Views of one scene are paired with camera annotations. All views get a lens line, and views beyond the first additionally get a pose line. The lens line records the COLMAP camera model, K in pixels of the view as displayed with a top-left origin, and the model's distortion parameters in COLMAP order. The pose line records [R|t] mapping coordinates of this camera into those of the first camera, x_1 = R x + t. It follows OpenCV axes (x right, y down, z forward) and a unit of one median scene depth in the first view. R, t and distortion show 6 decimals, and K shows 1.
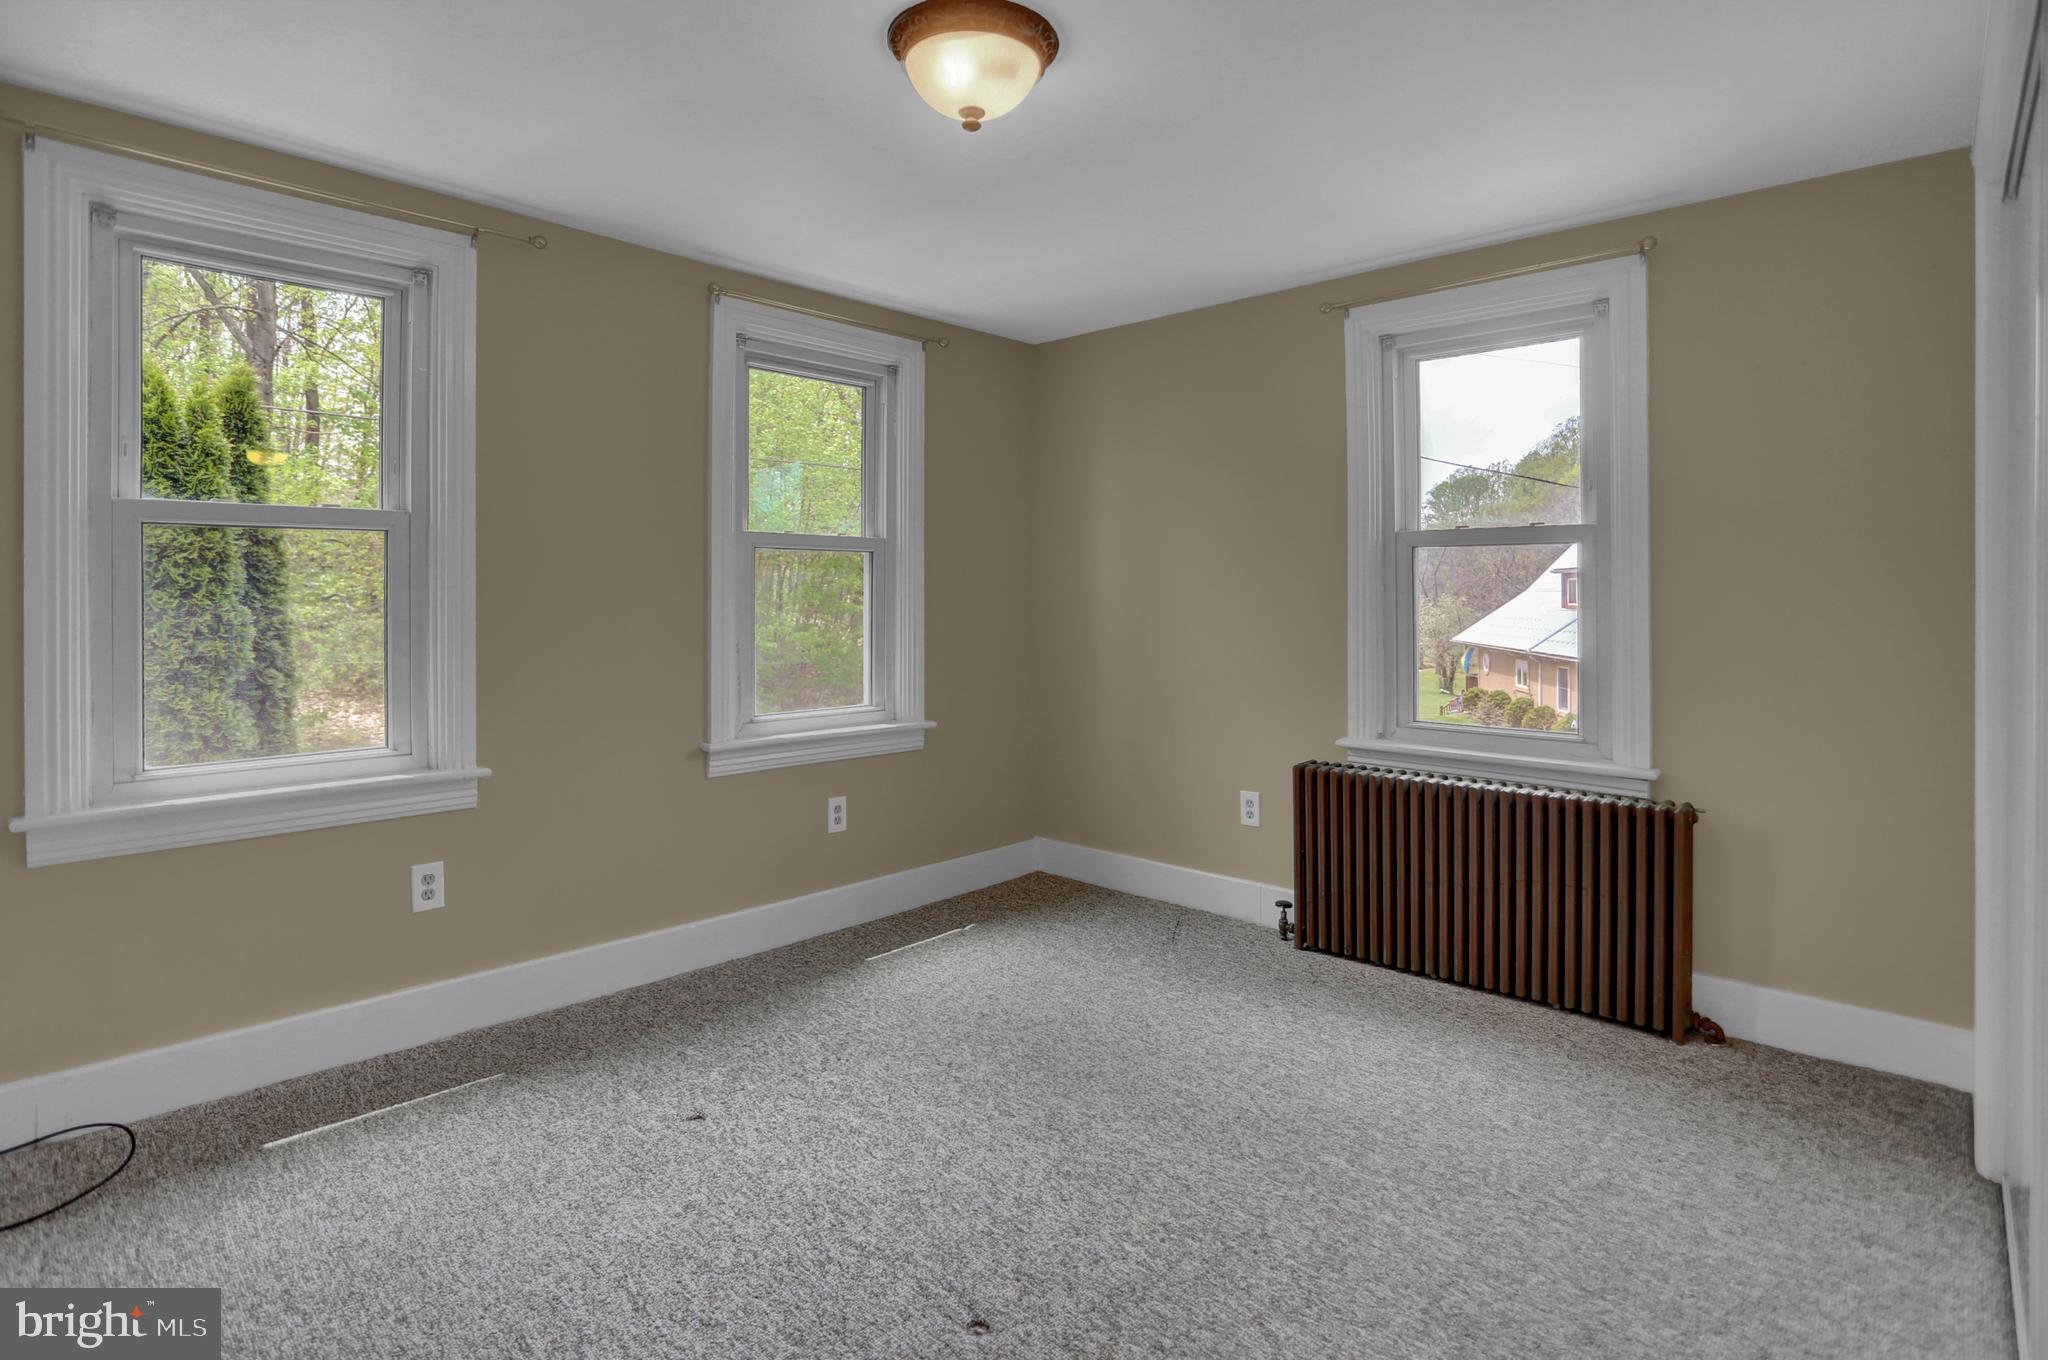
lens RADIAL K [[1035.1, 0, 1008.6], [0, 1035.1, 607.5], [0, 0, 1]] dist [-0.061016, 0.022621]
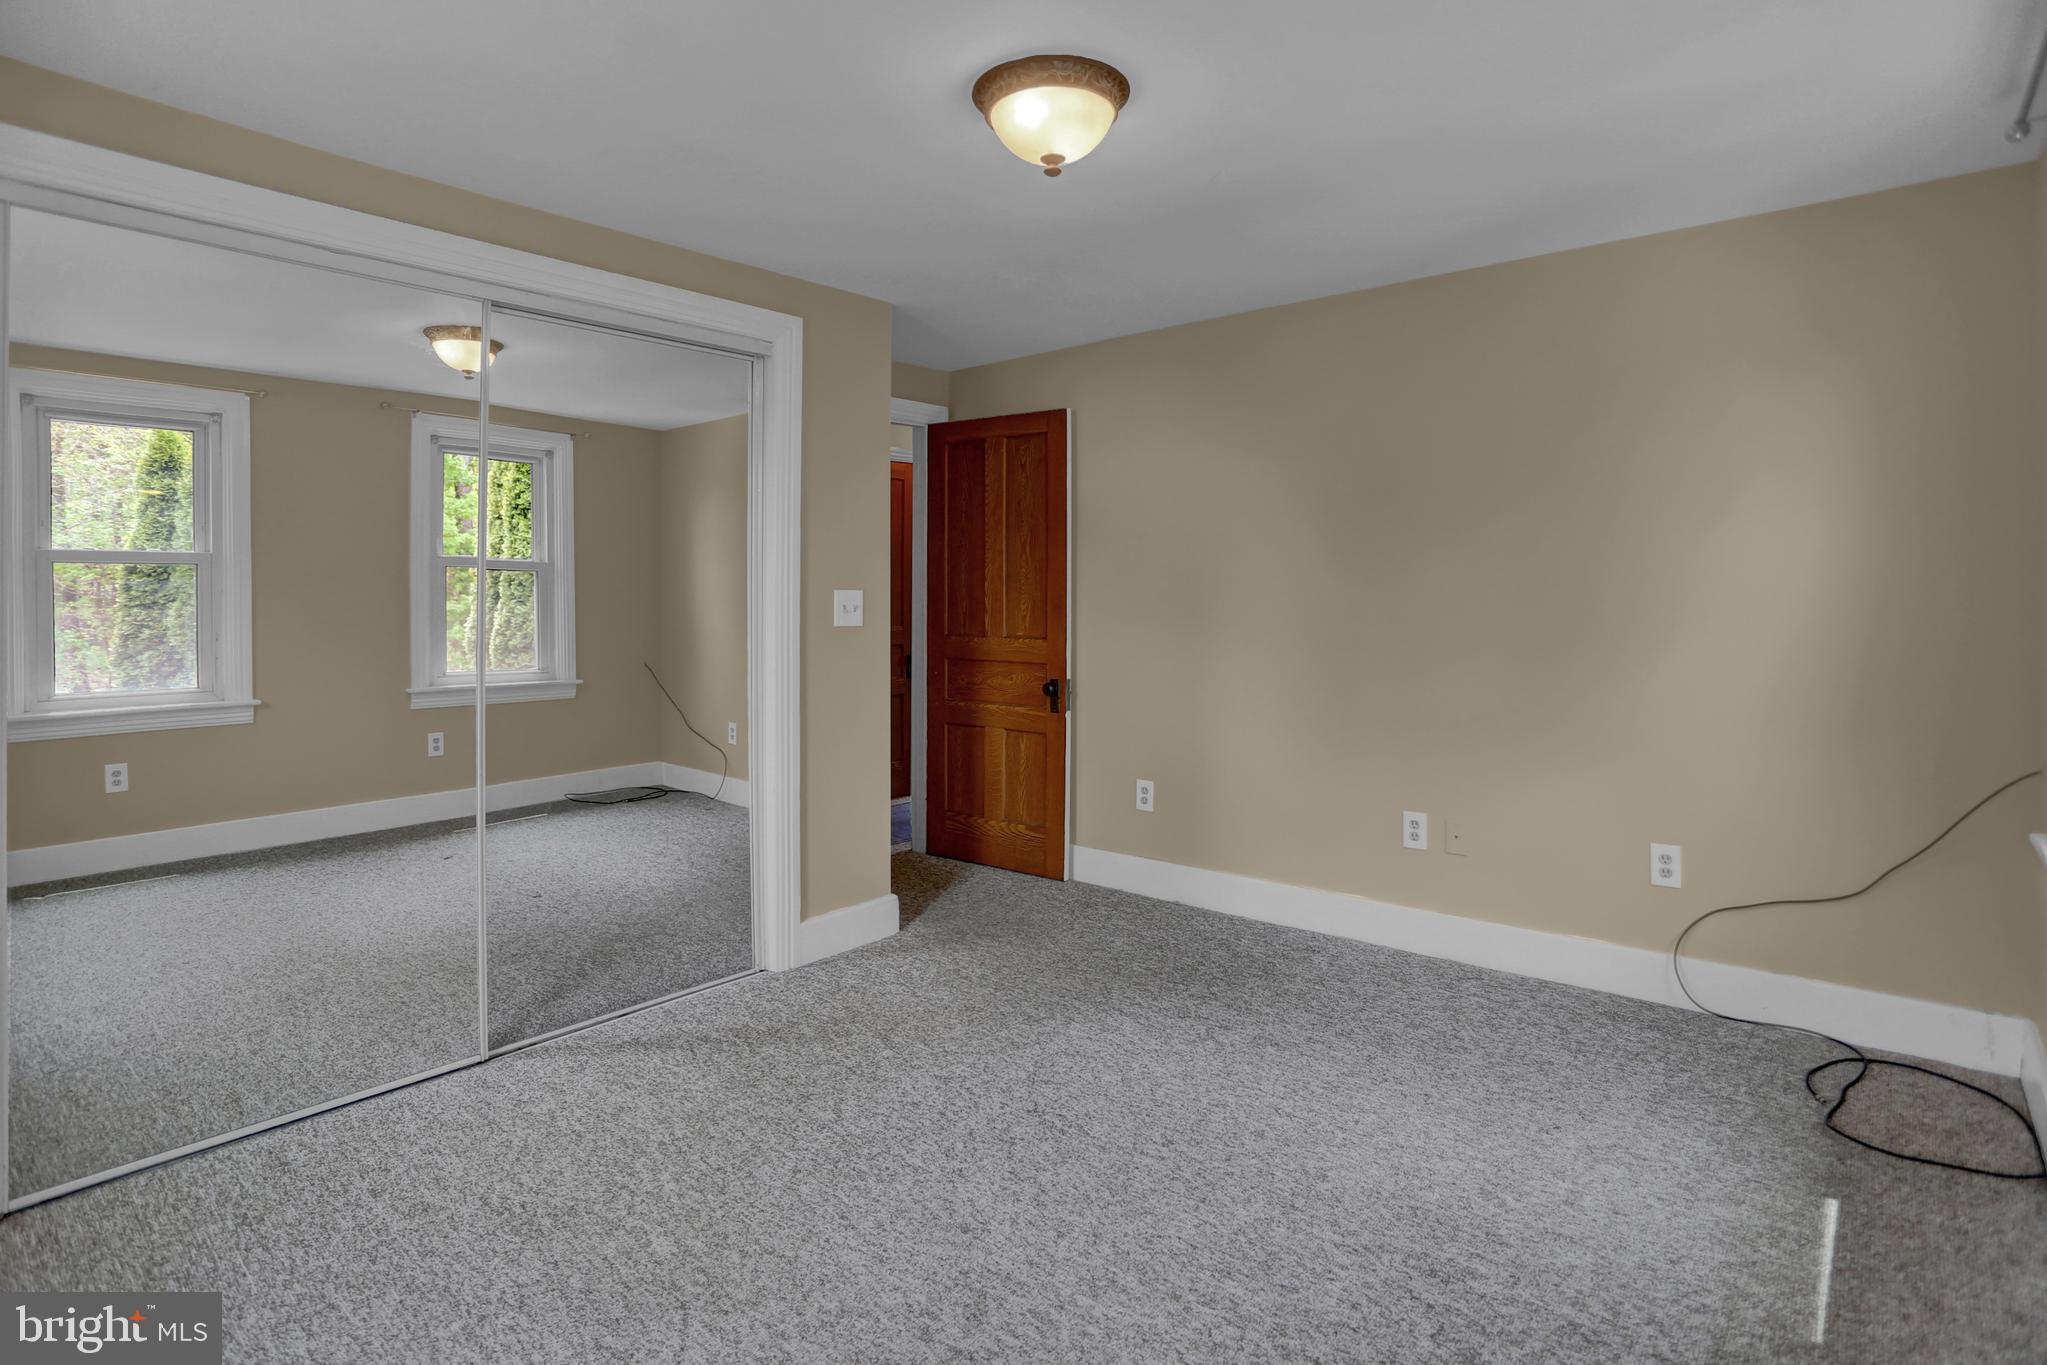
lens RADIAL K [[1034.6, 0, 1043.6], [0, 1034.6, 595.2], [0, 0, 1]] dist [-0.059020, 0.021998]
pose [[-0.997138, 0.000911, -0.075597, 0.040679], [-0.000144, 0.999903, 0.013949, -0.025933], [0.075602, 0.013920, -0.997041, 1.416939]]
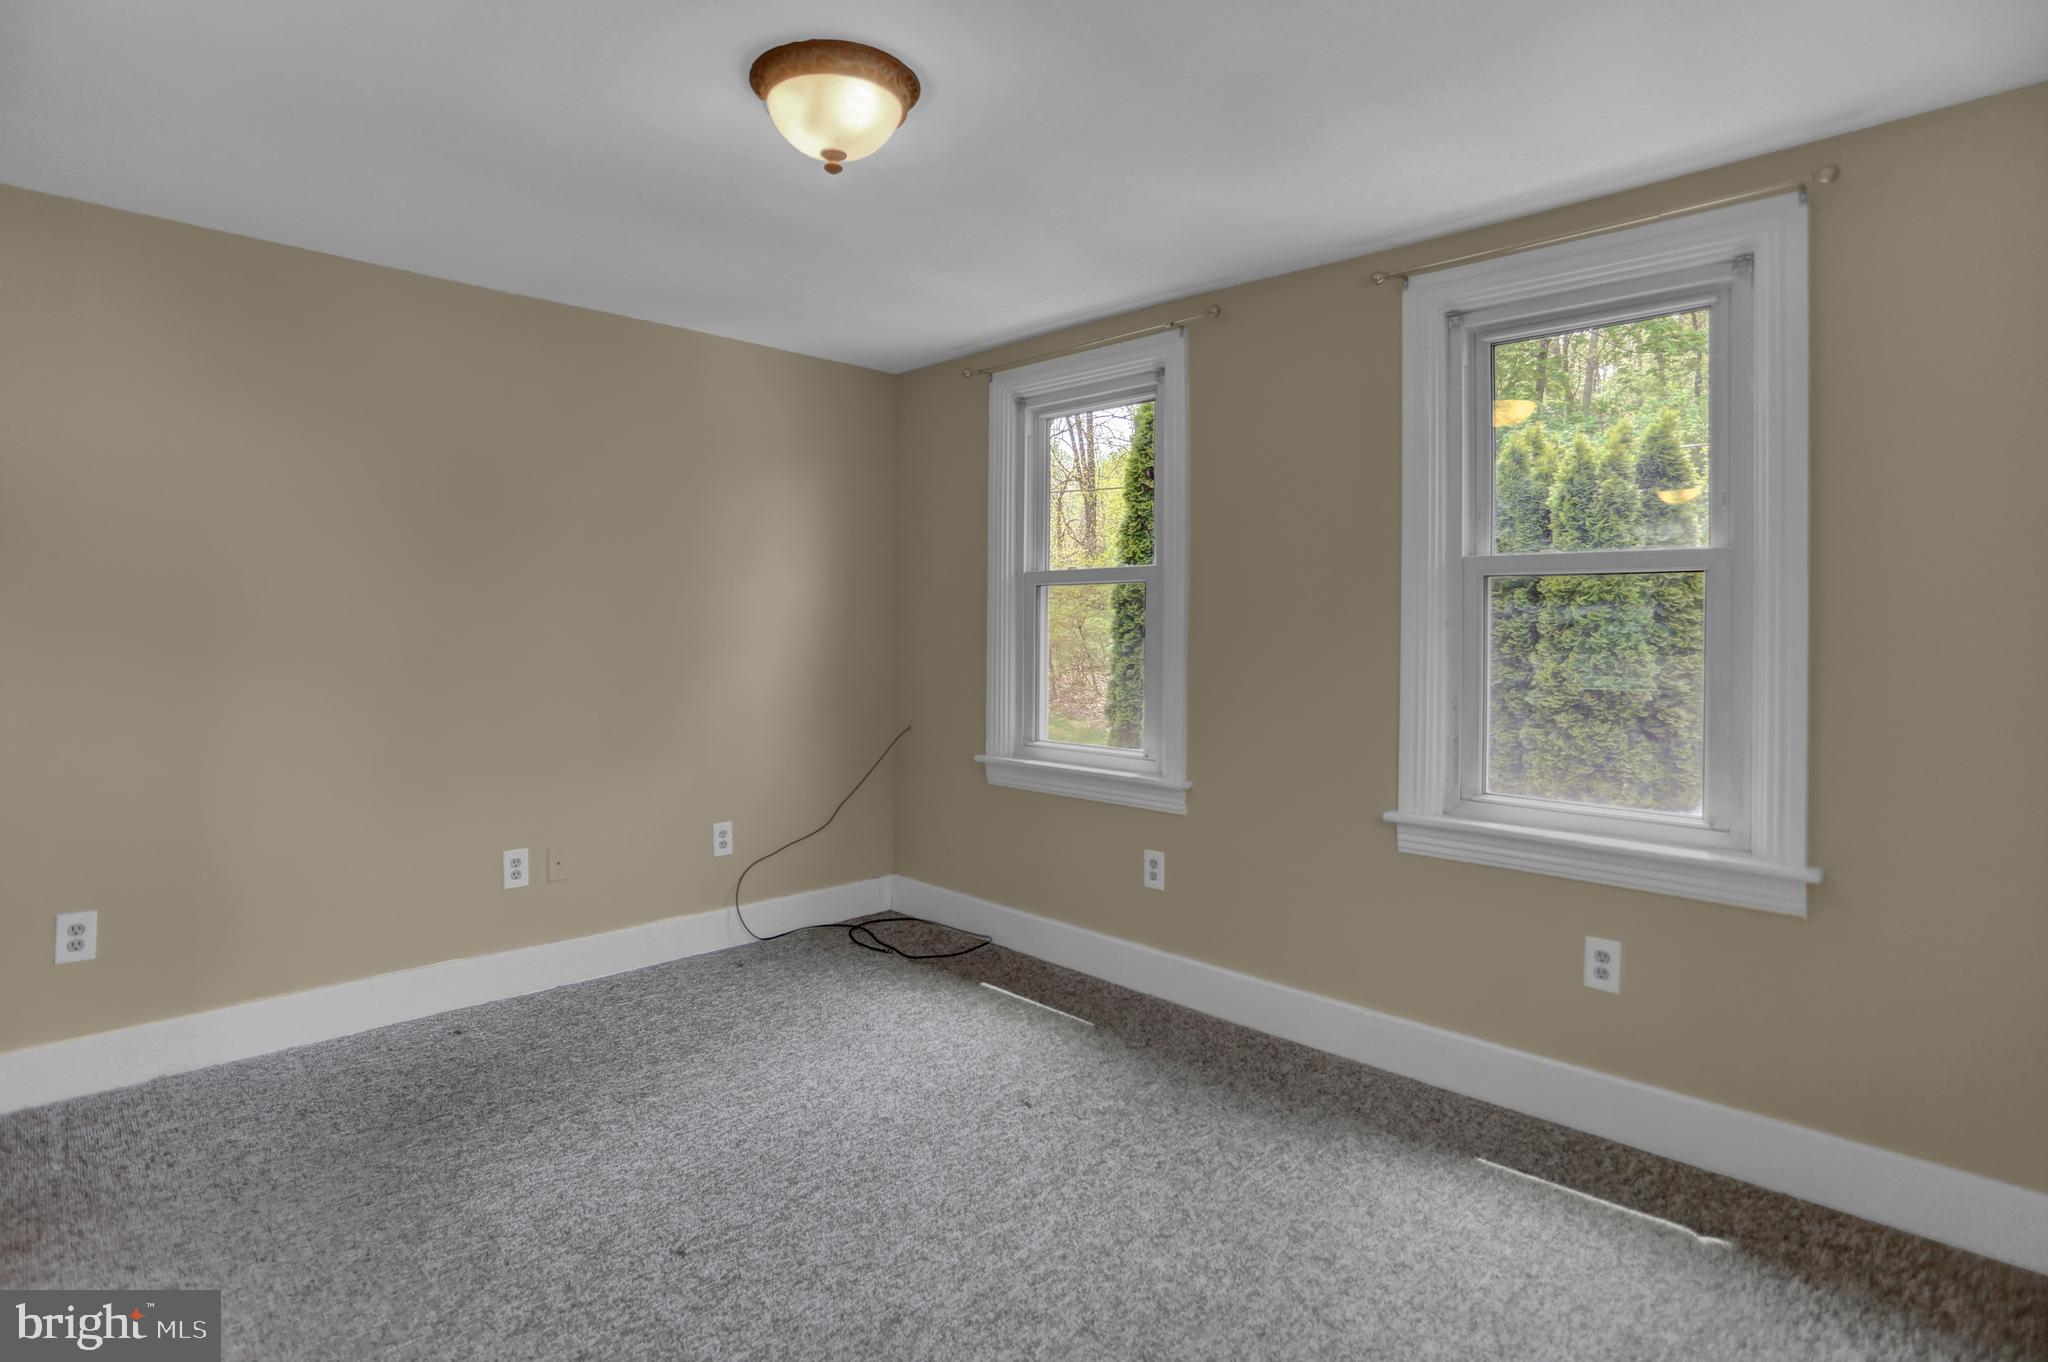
lens RADIAL K [[1029.4, 0, 1000.5], [0, 1029.4, 636.0], [0, 0, 1]] dist [-0.064160, 0.022750]
pose [[-0.030615, 0.008022, -0.999499, 0.651516], [-0.018990, 0.999783, 0.008606, -0.015388], [0.999351, 0.019244, -0.030456, 0.813484]]
